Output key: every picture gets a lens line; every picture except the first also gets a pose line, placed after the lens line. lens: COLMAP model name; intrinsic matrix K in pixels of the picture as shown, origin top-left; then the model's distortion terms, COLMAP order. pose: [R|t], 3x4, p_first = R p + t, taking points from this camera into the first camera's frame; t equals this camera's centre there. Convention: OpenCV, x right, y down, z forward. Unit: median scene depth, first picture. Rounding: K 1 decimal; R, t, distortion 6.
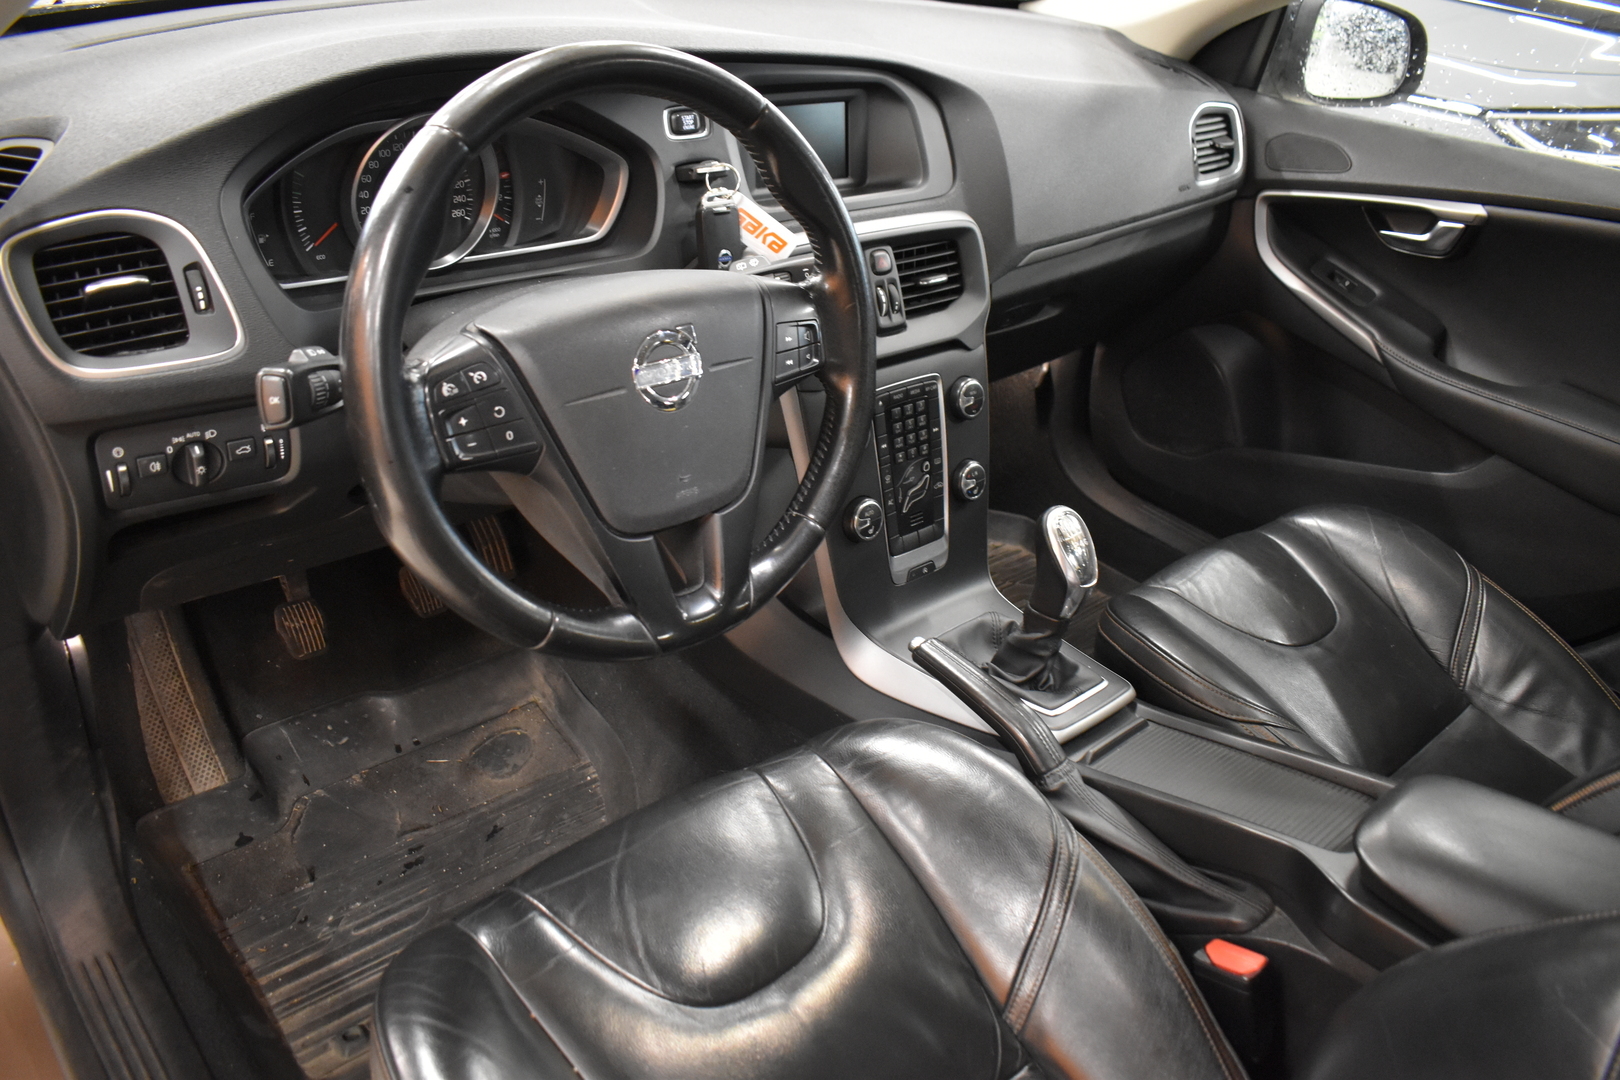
lens RADIAL K [[1258.5, 0, 810.0], [0, 1258.5, 540.0], [0, 0, 1]] dist [-0.089563, -0.000316]
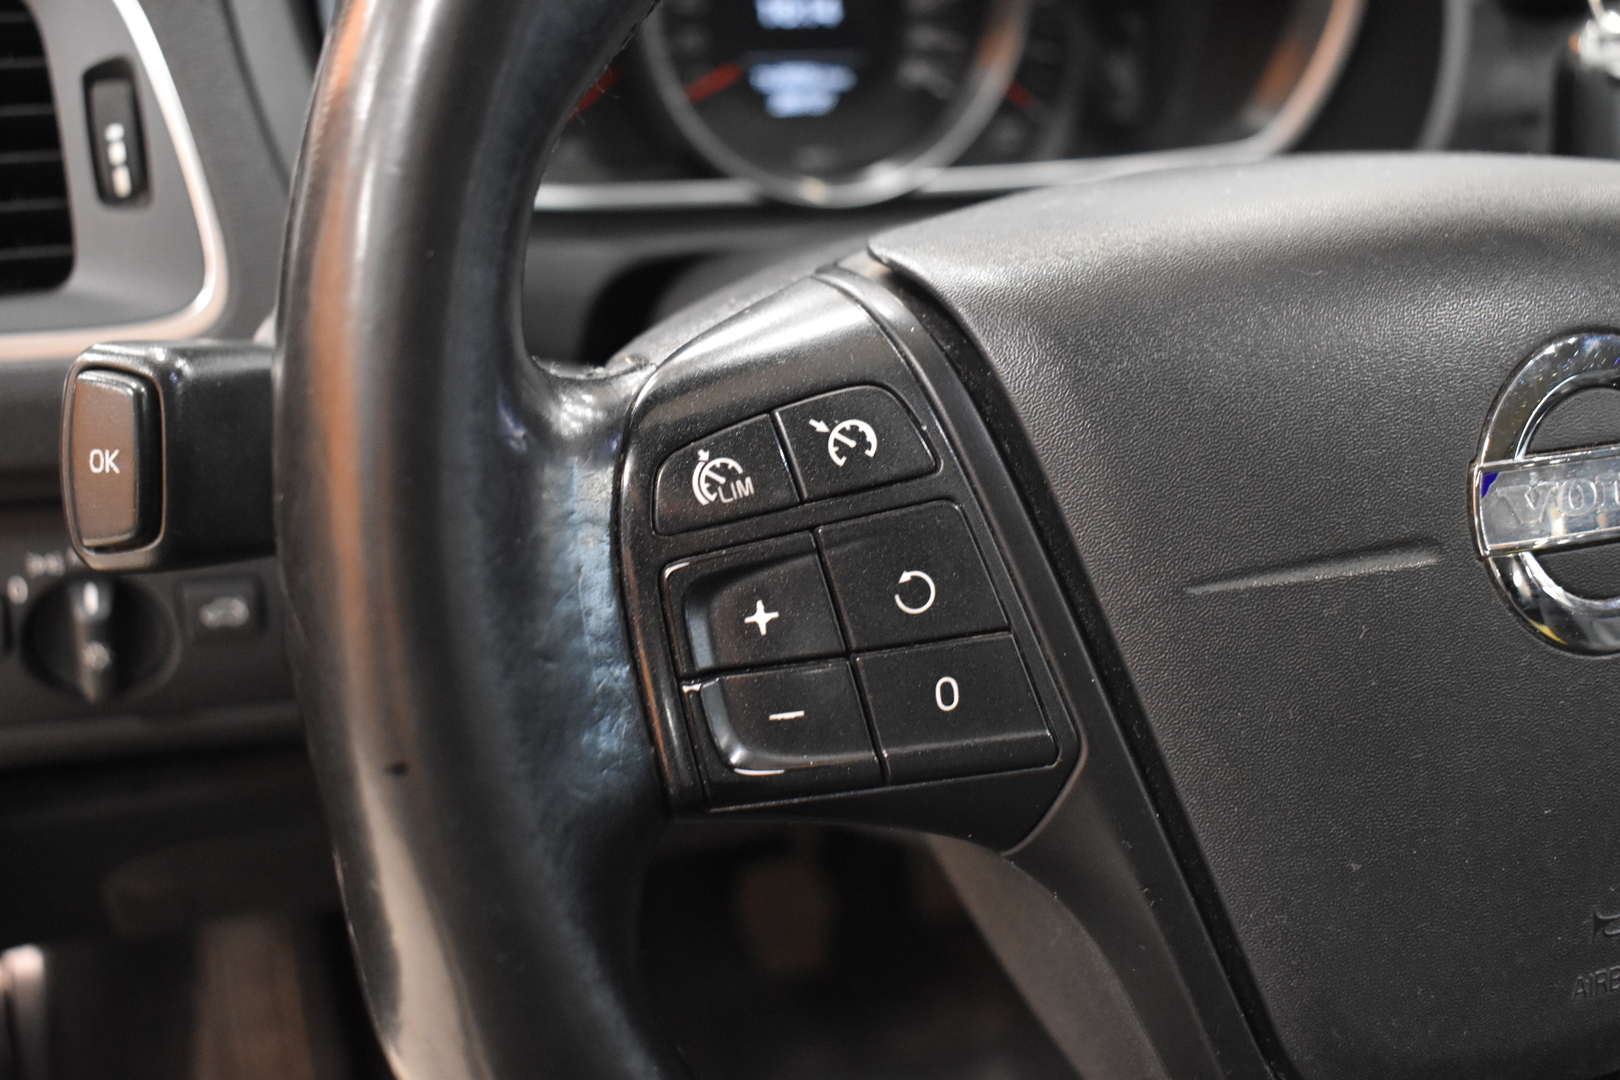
lens RADIAL K [[1813.4, 0, 810.0], [0, 1813.4, 540.0], [0, 0, 1]] dist [-0.094353, -0.012047]
pose [[0.935152, 0.090343, -0.342534, -0.141626], [-0.131438, 0.986401, -0.098674, -0.071622], [0.328961, 0.137297, 0.934309, 0.633203]]
